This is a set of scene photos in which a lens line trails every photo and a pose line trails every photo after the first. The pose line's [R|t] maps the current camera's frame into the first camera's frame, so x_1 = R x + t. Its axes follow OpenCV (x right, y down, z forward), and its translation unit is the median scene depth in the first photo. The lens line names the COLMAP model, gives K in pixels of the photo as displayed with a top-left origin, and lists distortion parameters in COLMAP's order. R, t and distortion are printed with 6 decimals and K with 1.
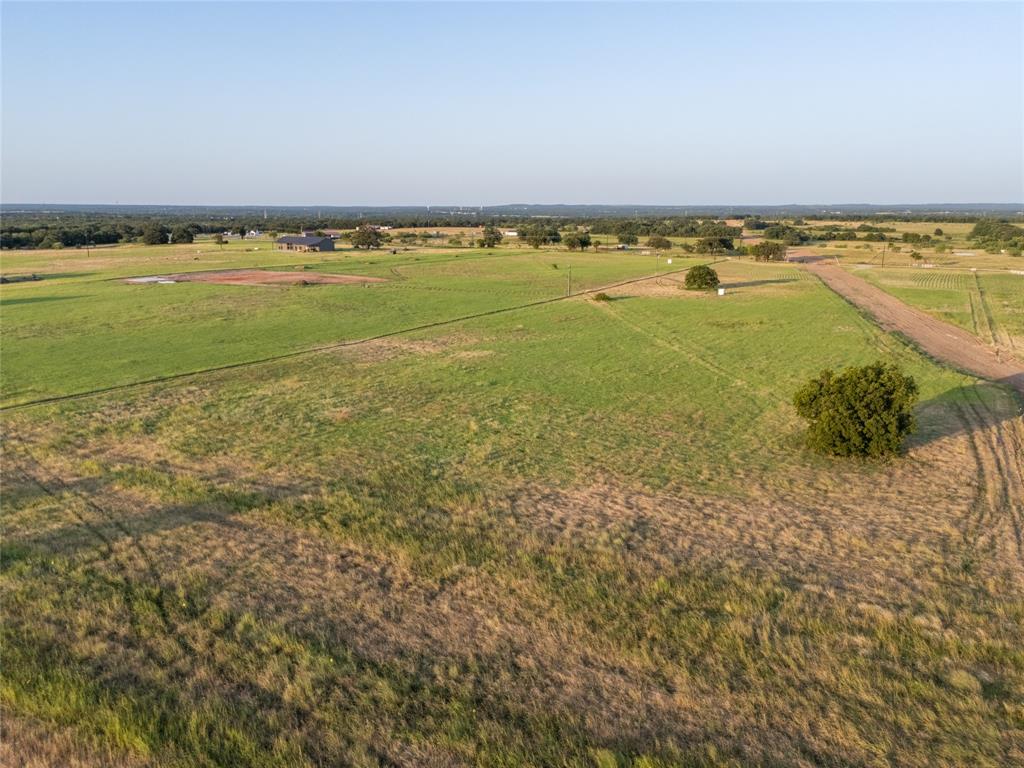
lens RADIAL K [[762.6, 0, 506.5], [0, 762.6, 384.0], [0, 0, 1]] dist [0.075516, -0.066359]
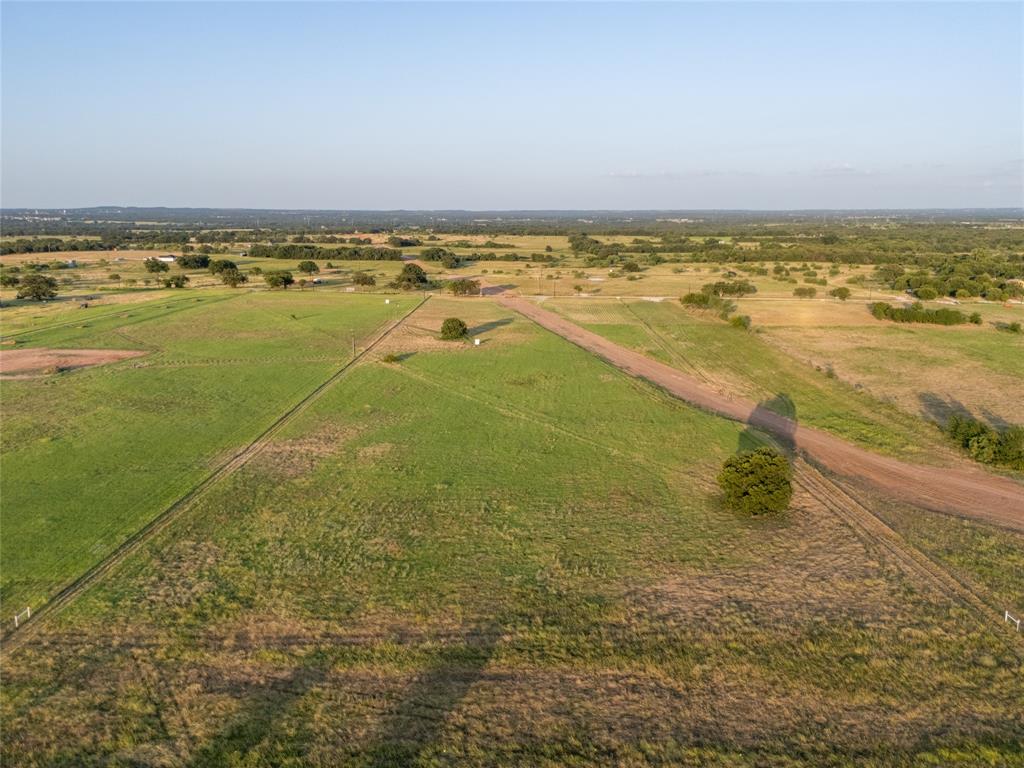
lens RADIAL K [[762.6, 0, 506.5], [0, 762.6, 384.0], [0, 0, 1]] dist [0.075516, -0.066359]
pose [[0.883756, -0.104220, 0.456194, -0.199976], [0.105323, 0.994170, 0.023087, -0.074991], [-0.455941, 0.027644, 0.889581, -0.034210]]
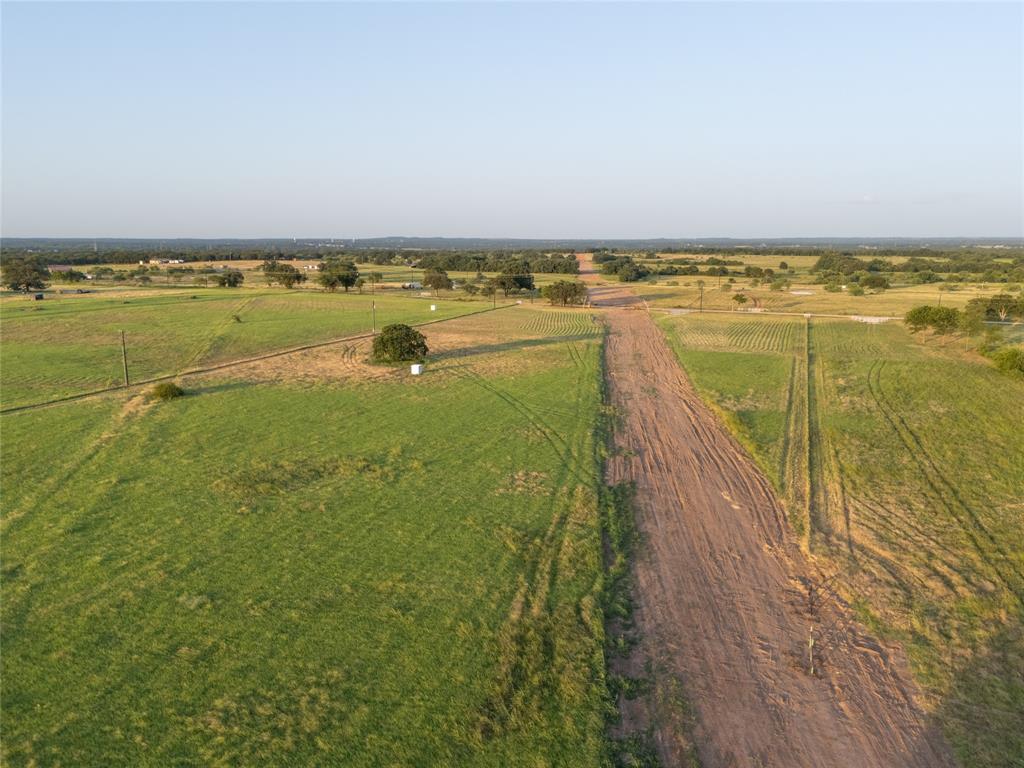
lens RADIAL K [[762.6, 0, 506.5], [0, 762.6, 384.0], [0, 0, 1]] dist [0.075516, -0.066359]
pose [[0.989103, -0.027918, 0.144556, 0.249911], [0.033835, 0.998680, -0.038635, -0.078691], [-0.143287, 0.043105, 0.988742, 0.371695]]
